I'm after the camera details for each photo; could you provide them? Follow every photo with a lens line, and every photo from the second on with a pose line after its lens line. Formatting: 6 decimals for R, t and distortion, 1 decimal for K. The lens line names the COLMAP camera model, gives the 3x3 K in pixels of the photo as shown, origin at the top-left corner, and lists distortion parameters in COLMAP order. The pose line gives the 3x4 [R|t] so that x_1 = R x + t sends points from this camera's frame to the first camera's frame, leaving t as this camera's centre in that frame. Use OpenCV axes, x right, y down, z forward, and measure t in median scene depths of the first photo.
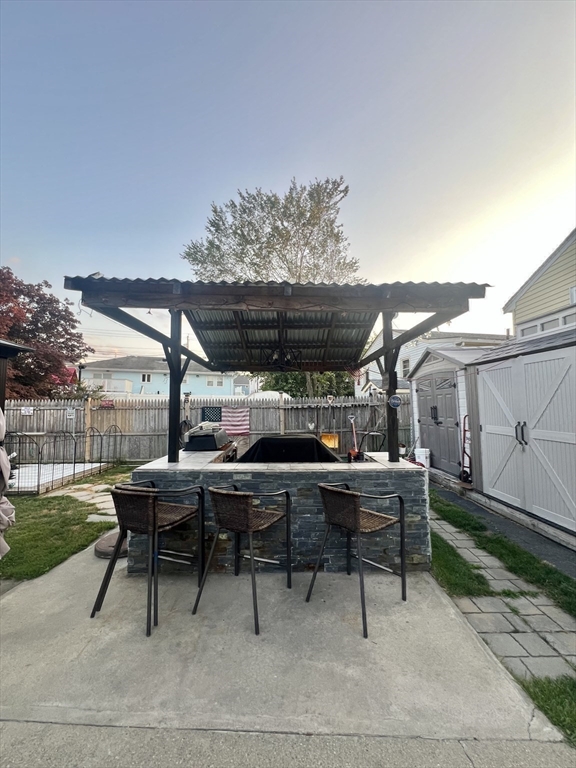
lens RADIAL K [[304.0, 0, 288.0], [0, 304.0, 384.3], [0, 0, 1]] dist [-0.008065, -0.000039]
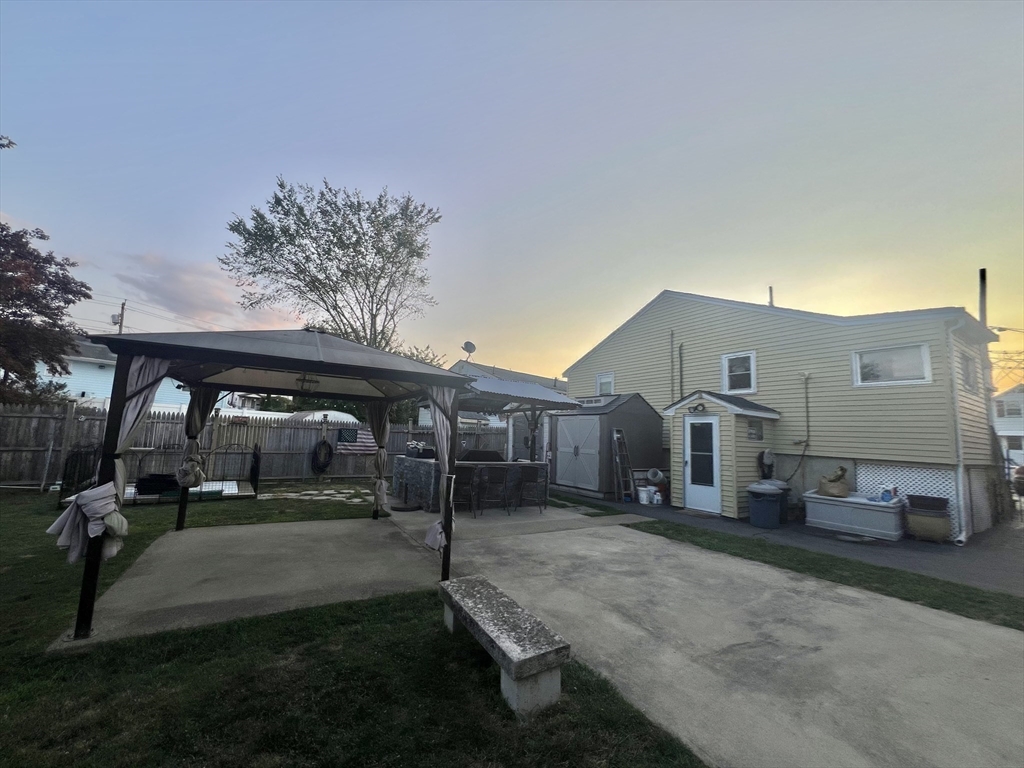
lens RADIAL K [[405.3, 0, 510.0], [0, 405.3, 385.8], [0, 0, 1]] dist [-0.008065, -0.000039]
pose [[0.839054, 0.107865, 0.533248, -0.578719], [-0.084264, 0.994087, -0.068495, -0.029512], [-0.537482, 0.012537, 0.843182, -0.565725]]
